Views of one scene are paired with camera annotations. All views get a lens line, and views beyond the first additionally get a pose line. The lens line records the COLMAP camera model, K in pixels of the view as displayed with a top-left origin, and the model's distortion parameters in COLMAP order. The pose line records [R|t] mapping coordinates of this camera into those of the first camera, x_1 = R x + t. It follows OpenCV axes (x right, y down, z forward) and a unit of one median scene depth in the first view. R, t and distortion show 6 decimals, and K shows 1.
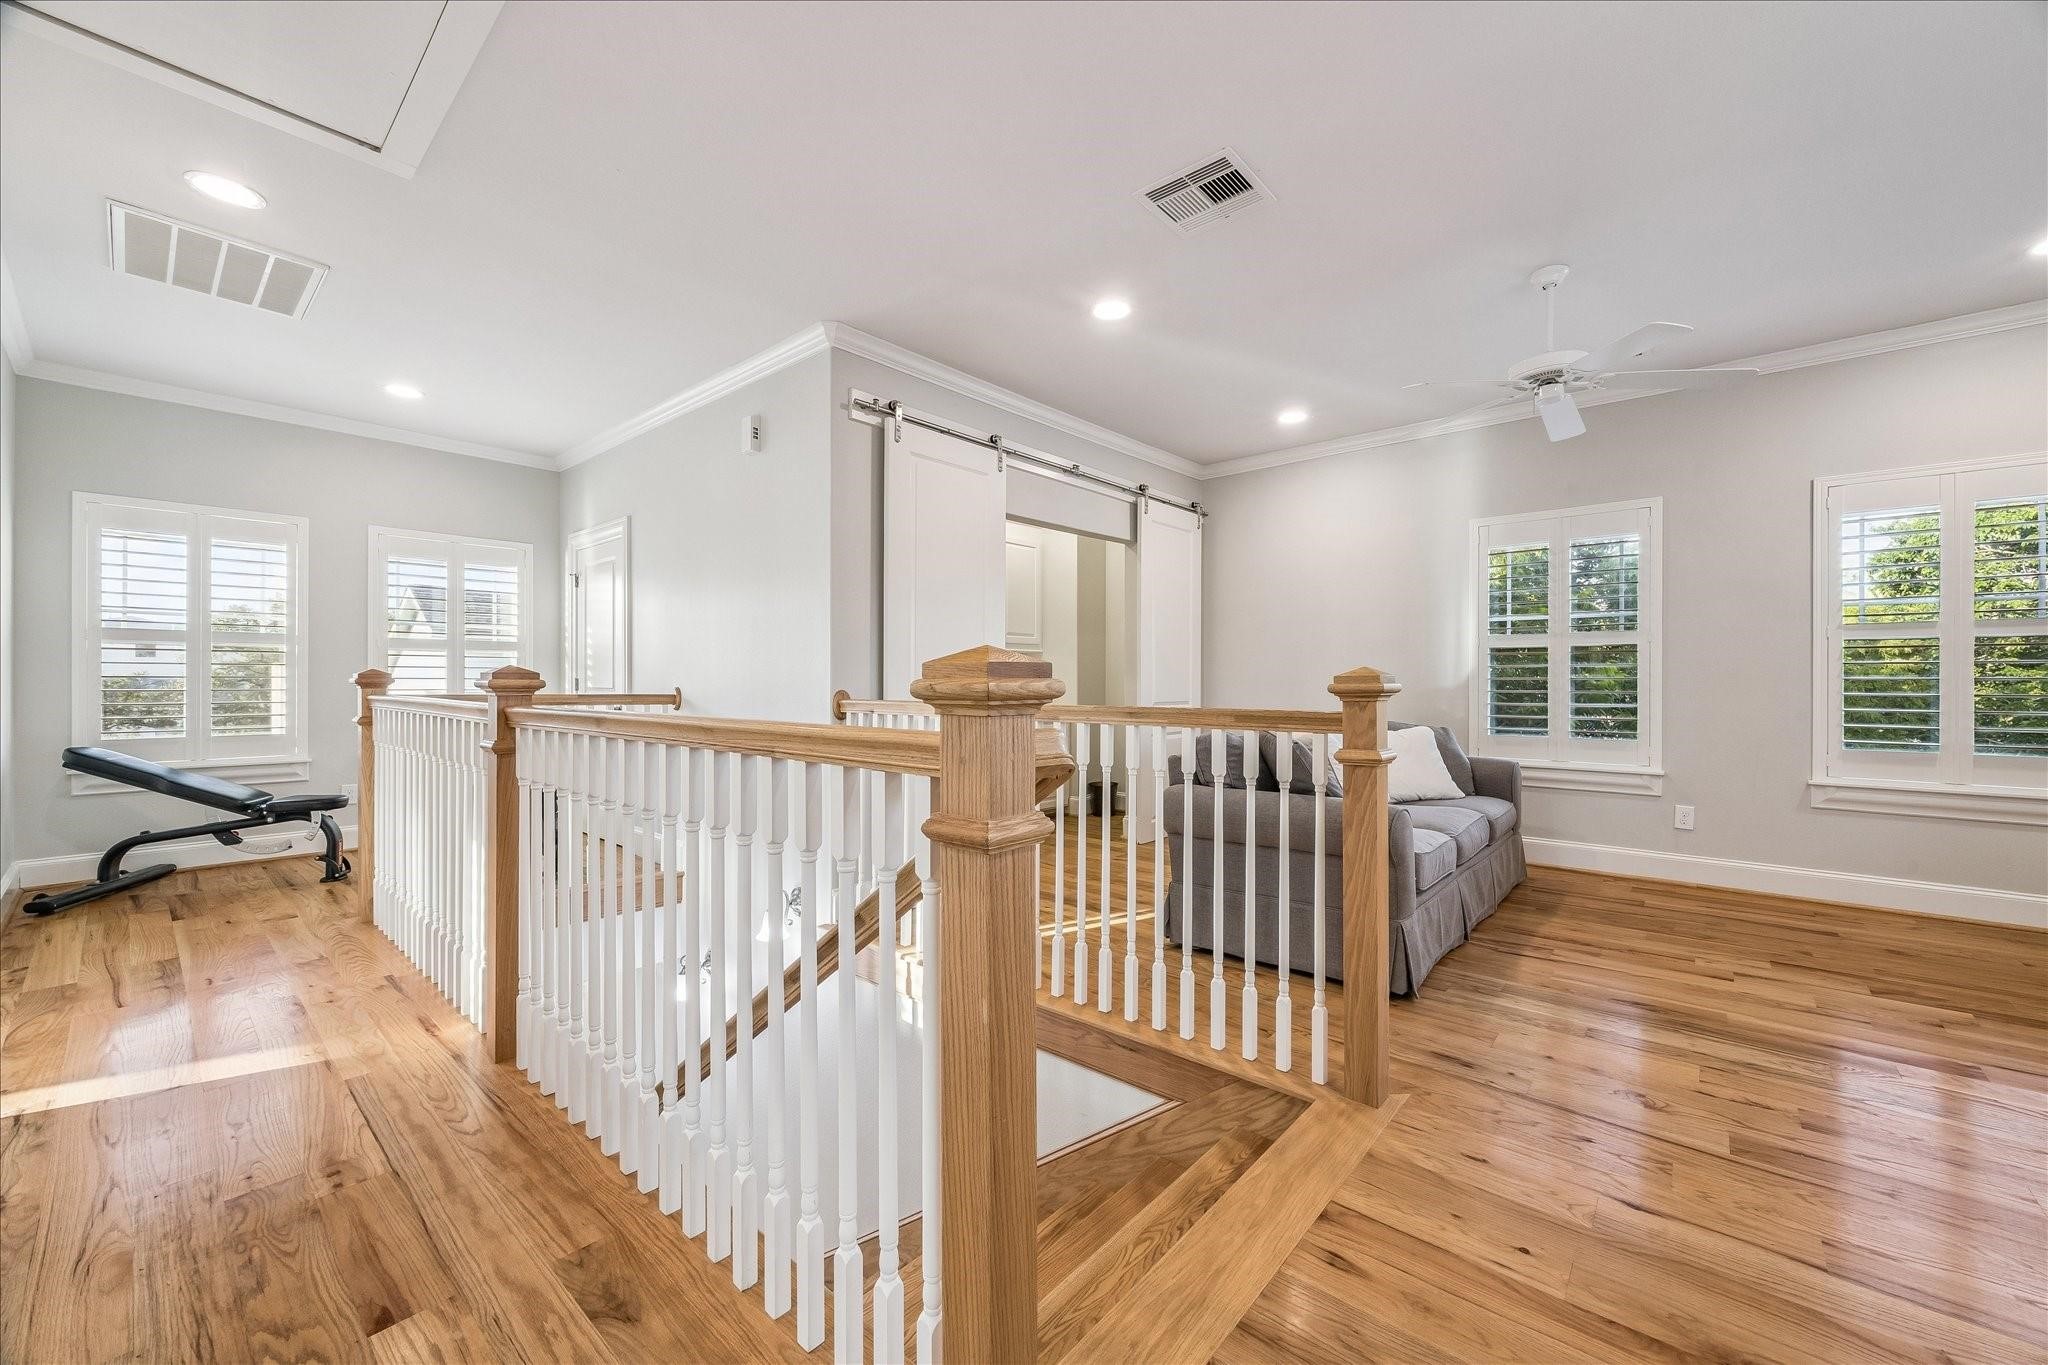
lens RADIAL K [[789.0, 0, 1023.7], [0, 789.0, 680.0], [0, 0, 1]] dist [-0.003883, -0.000063]
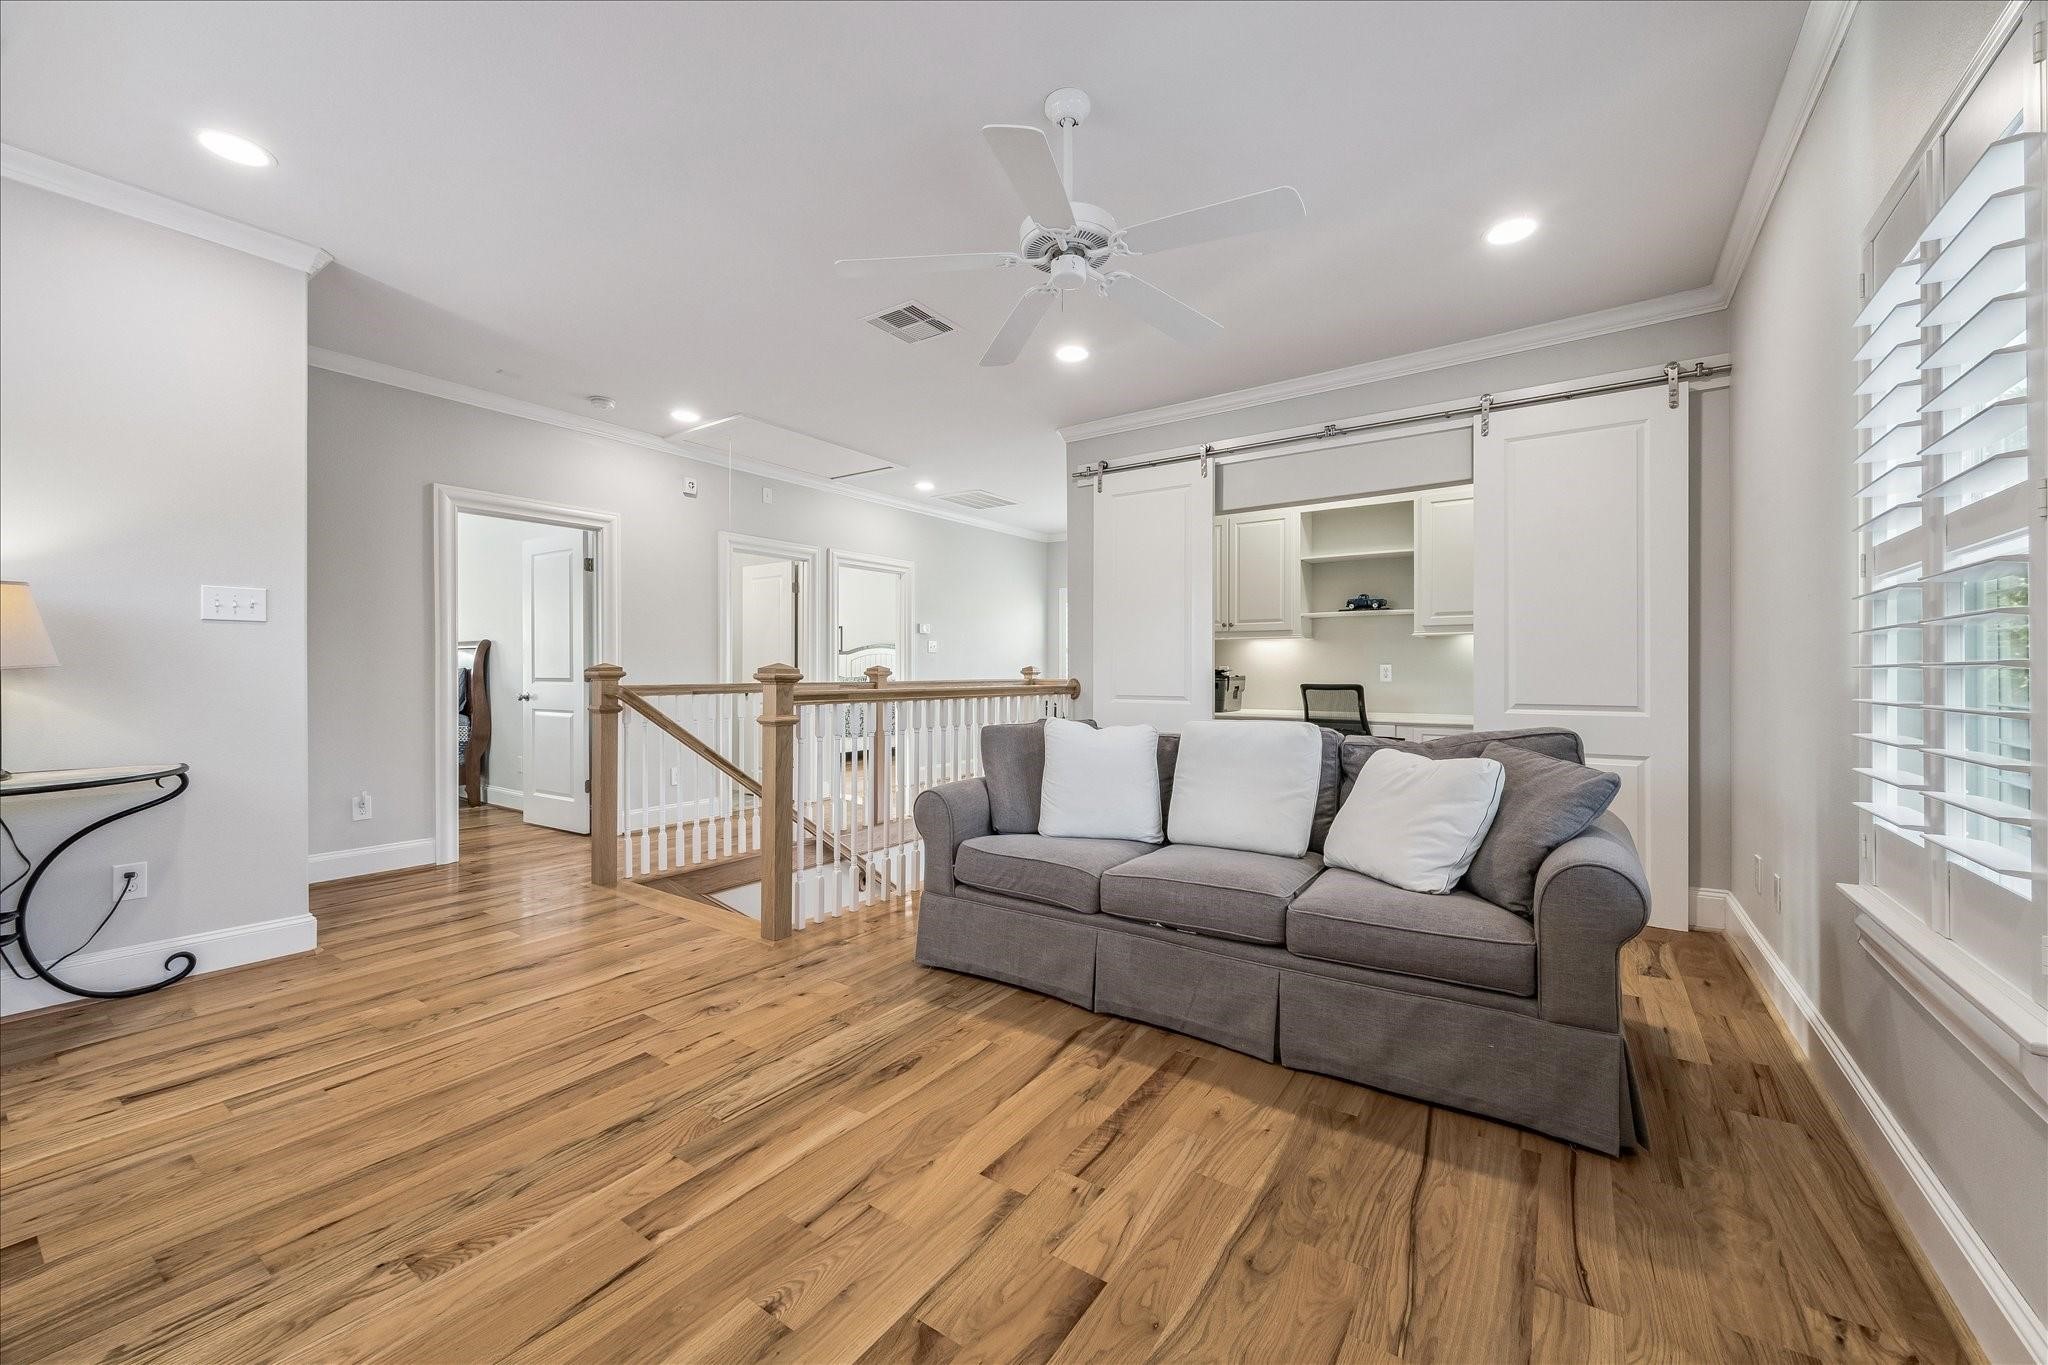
lens RADIAL K [[789.0, 0, 1021.5], [0, 789.0, 678.2], [0, 0, 1]] dist [-0.003883, -0.000063]
pose [[0.103261, -0.000570, -0.994654, 1.353387], [-0.005116, 0.999986, -0.001104, 0.011609], [0.994641, 0.005203, 0.103256, 0.877283]]
